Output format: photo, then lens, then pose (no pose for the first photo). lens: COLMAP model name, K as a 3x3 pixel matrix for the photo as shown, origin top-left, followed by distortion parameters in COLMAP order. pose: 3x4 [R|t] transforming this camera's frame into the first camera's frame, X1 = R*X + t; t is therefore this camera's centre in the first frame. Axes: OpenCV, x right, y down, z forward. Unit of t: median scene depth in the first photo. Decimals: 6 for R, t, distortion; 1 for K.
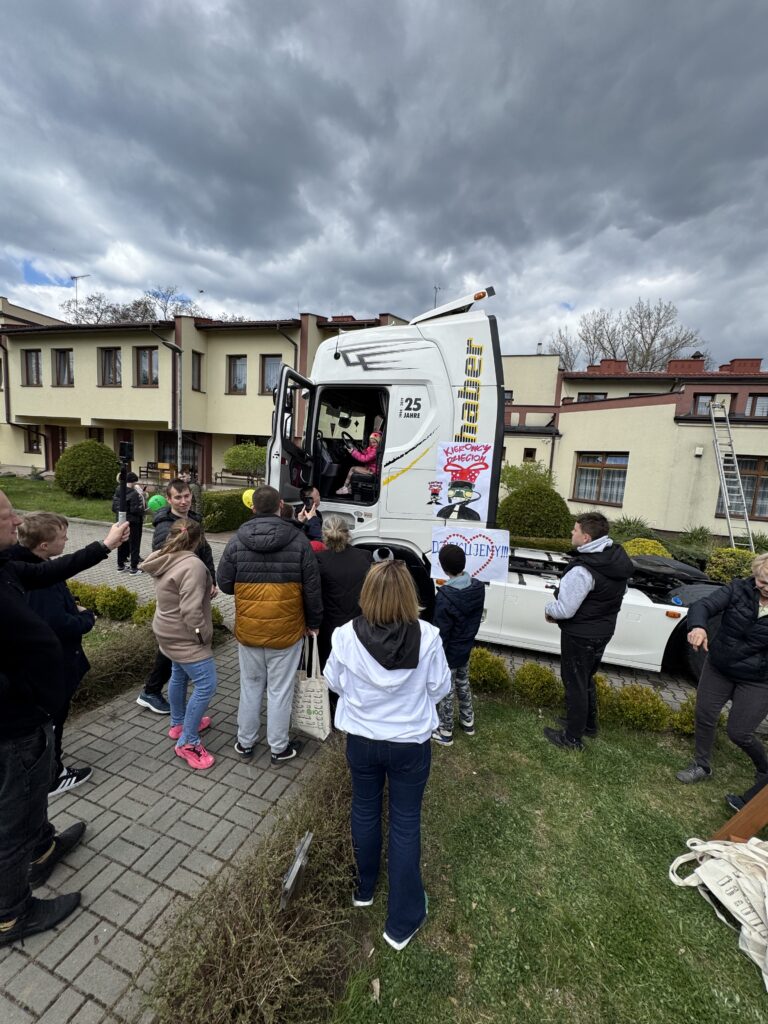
lens RADIAL K [[419.1, 0, 380.0], [0, 419.1, 510.4], [0, 0, 1]] dist [0.004351, 0.002234]
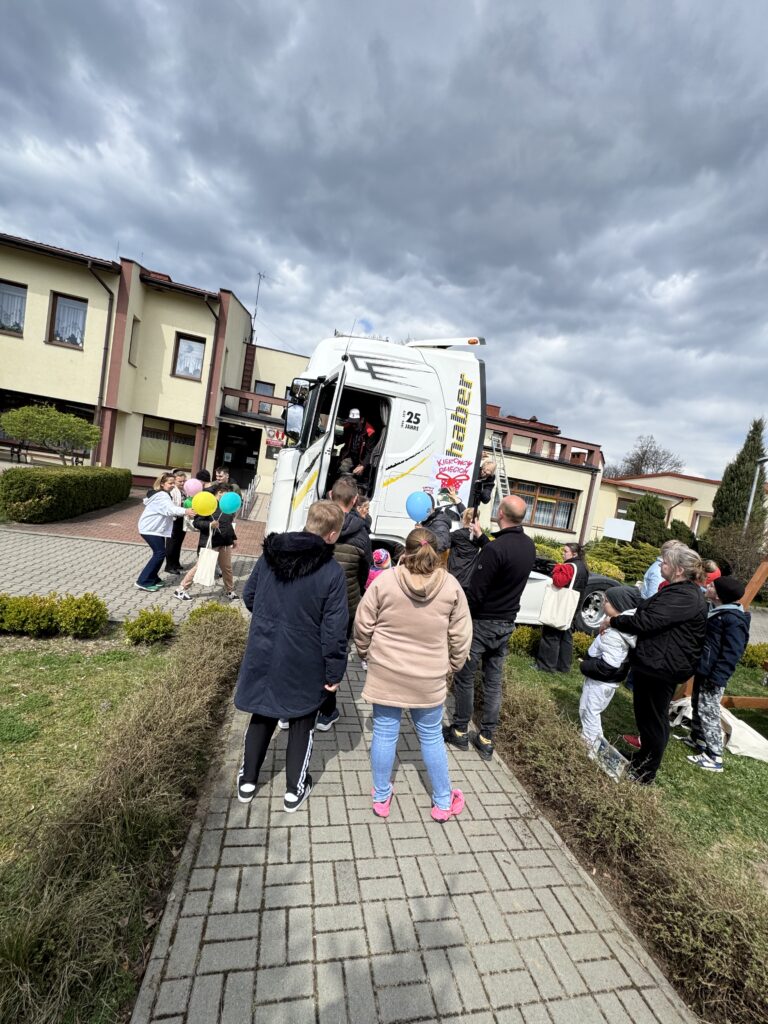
lens RADIAL K [[419.1, 0, 387.5], [0, 419.1, 520.3], [0, 0, 1]] dist [0.004351, 0.002234]
pose [[0.853541, 0.030709, 0.520119, -0.570857], [-0.046685, 0.998754, 0.017644, 0.010369], [-0.518929, -0.039341, 0.853911, 0.042513]]
